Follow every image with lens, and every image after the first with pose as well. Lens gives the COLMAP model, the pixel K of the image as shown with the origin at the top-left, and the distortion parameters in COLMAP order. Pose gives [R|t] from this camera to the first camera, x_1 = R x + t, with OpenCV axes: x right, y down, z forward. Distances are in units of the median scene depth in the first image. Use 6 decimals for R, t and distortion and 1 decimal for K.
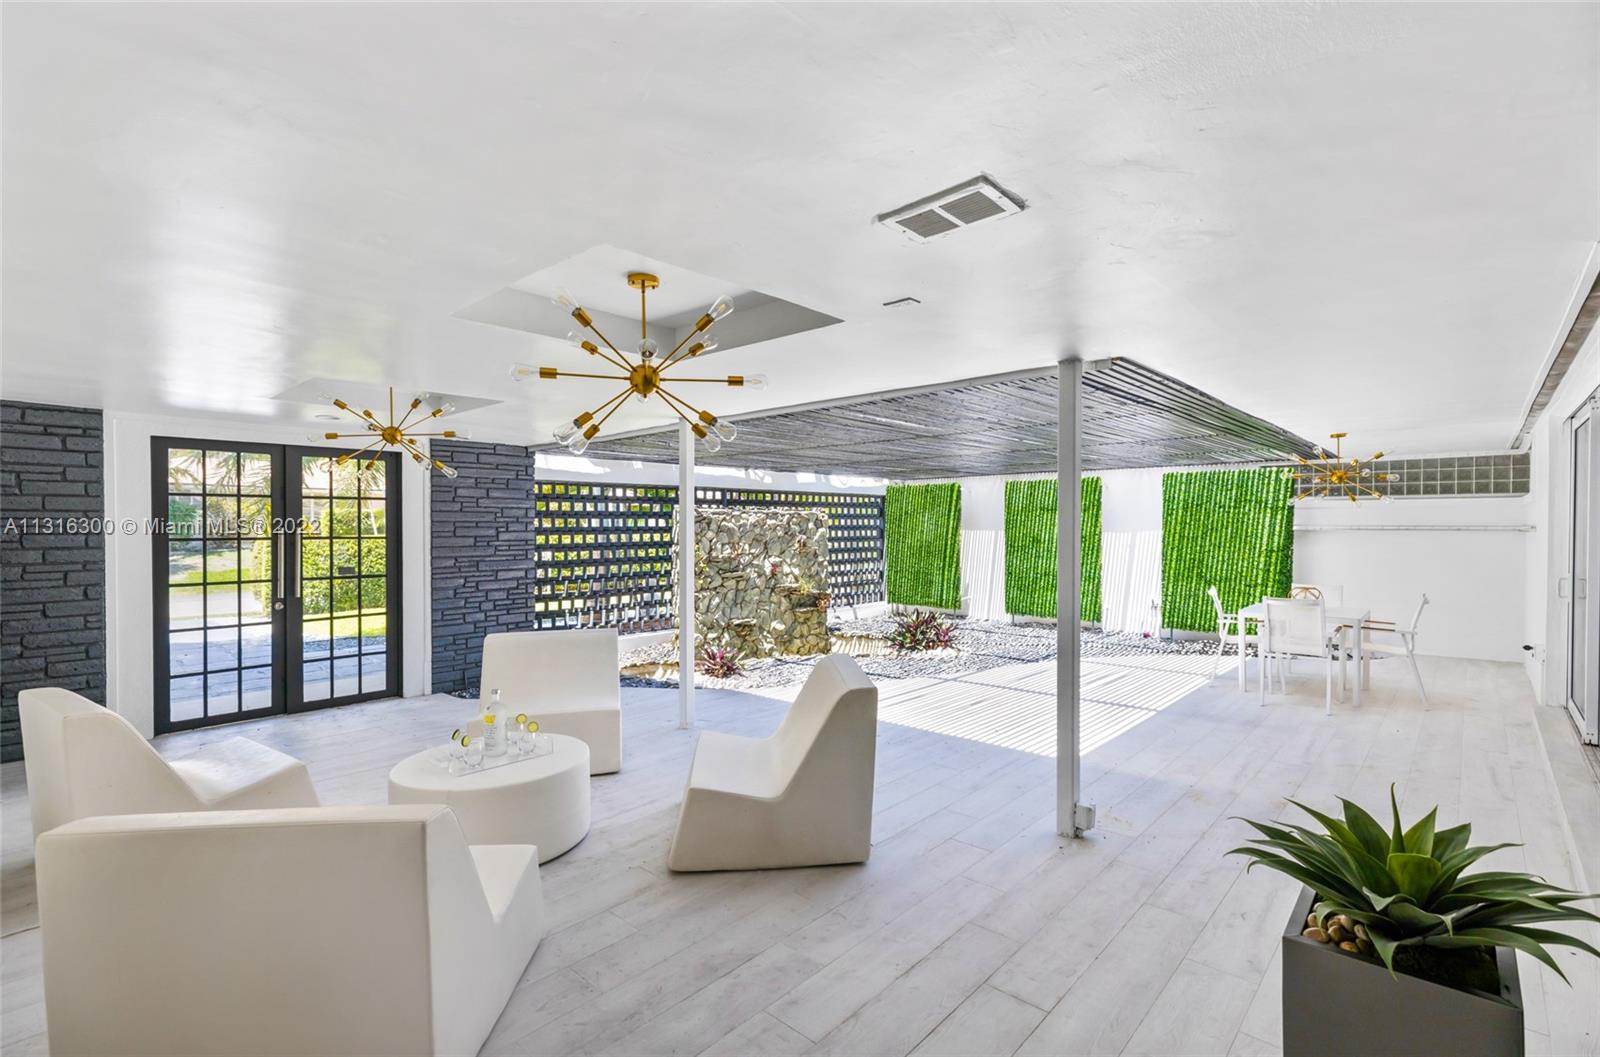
lens RADIAL K [[726.2, 0, 800.0], [0, 726.2, 528.5], [0, 0, 1]] dist [0.000286, 0.000199]
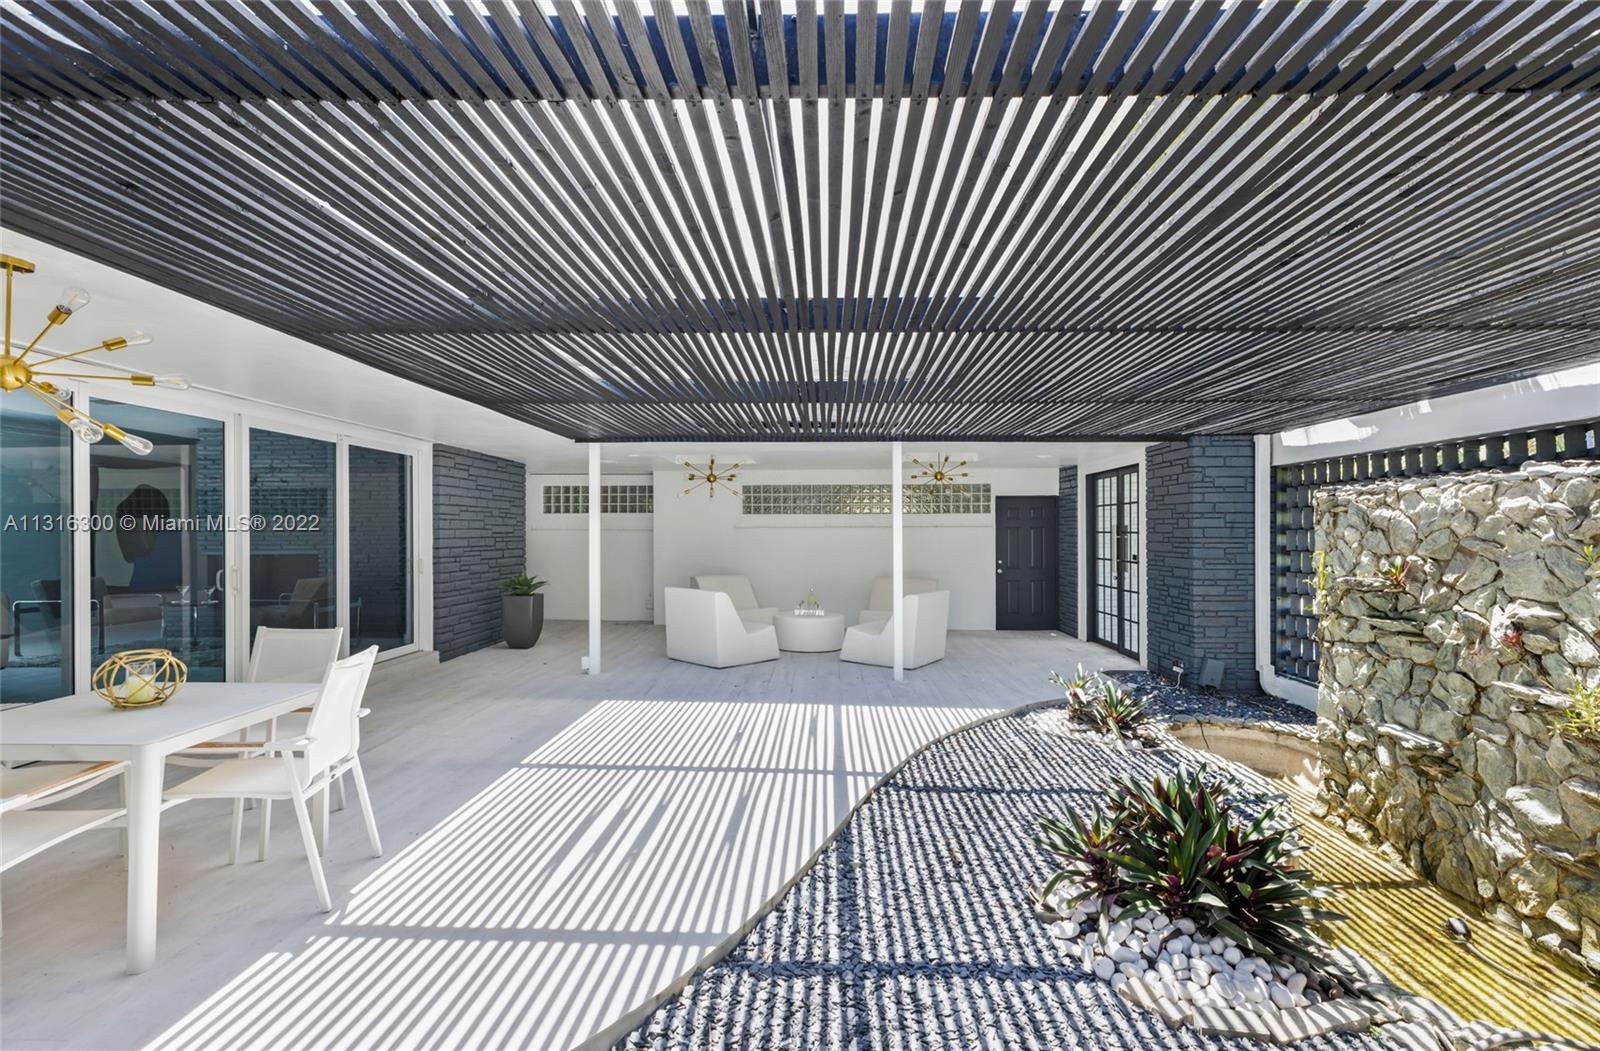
lens RADIAL K [[726.2, 0, 800.0], [0, 726.2, 525.5], [0, 0, 1]] dist [0.000286, 0.000199]
pose [[-0.755124, -0.005132, -0.655561, 0.468873], [-0.004032, 0.999987, -0.003184, 0.004480], [0.655569, 0.000239, -0.755135, 1.064508]]
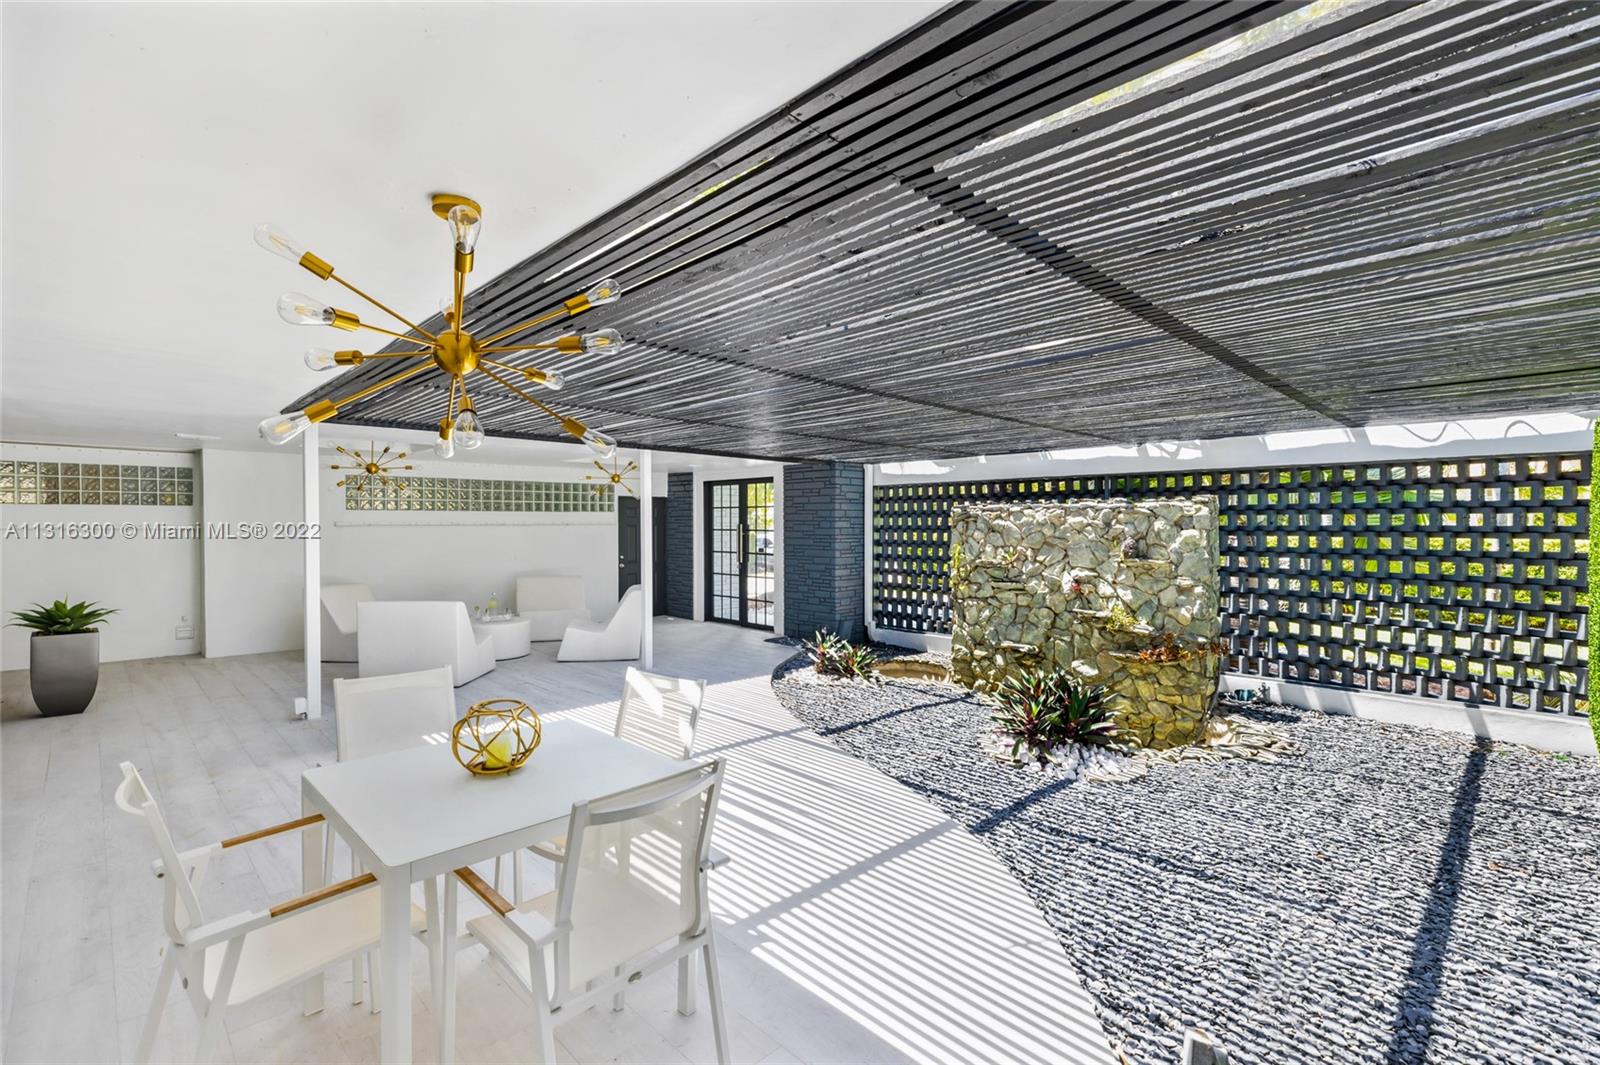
lens RADIAL K [[729.1, 0, 806.3], [0, 729.1, 523.8], [0, 0, 1]] dist [-0.002899, -0.000173]
pose [[-0.046729, 0.002414, -0.998905, 0.704894], [-0.007624, 0.999967, 0.002773, -0.005346], [0.998879, 0.007745, -0.046709, 0.788079]]
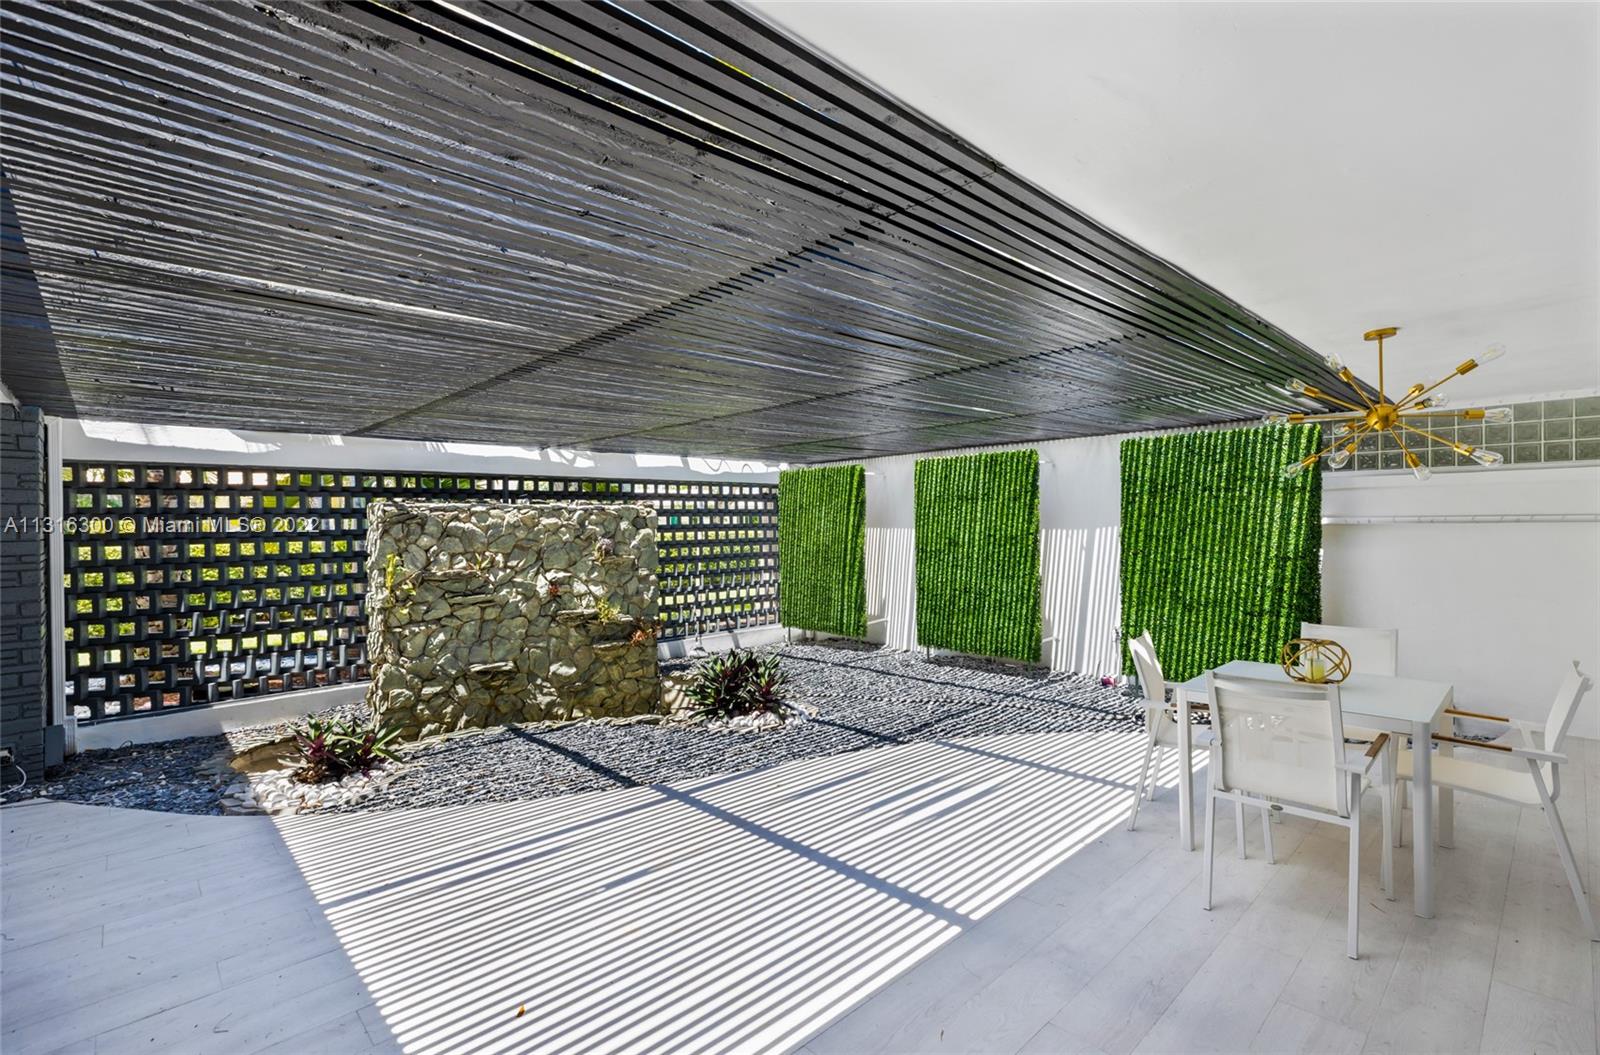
lens RADIAL K [[729.3, 0, 806.7], [0, 729.3, 525.6], [0, 0, 1]] dist [0.001046, -0.000014]
pose [[0.998122, -0.011561, -0.060149, 0.255429], [0.011441, 0.999932, -0.002352, -0.000165], [0.060172, 0.001659, 0.998187, 0.323380]]
